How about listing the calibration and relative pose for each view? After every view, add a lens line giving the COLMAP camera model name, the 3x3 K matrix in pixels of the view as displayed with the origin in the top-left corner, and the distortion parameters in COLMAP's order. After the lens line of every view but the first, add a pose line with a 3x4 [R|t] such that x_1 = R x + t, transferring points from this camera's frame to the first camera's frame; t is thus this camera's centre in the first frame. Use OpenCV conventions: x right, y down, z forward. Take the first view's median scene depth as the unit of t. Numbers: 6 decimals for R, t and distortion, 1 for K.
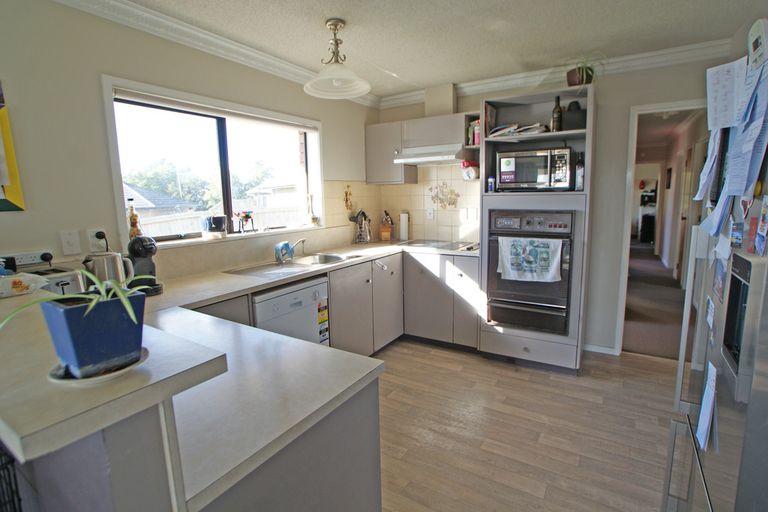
lens RADIAL K [[371.1, 0, 393.2], [0, 371.1, 248.2], [0, 0, 1]] dist [-0.082600, 0.039305]
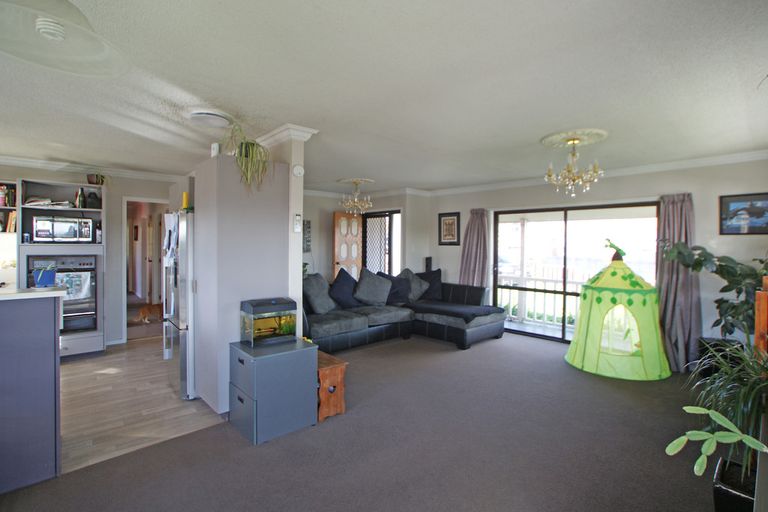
lens RADIAL K [[371.1, 0, 393.2], [0, 371.1, 248.2], [0, 0, 1]] dist [-0.082600, 0.039305]
pose [[0.275533, 0.009871, 0.961241, -0.723363], [0.119912, 0.991784, -0.044556, 0.107055], [-0.953783, 0.127541, 0.272086, -0.786880]]
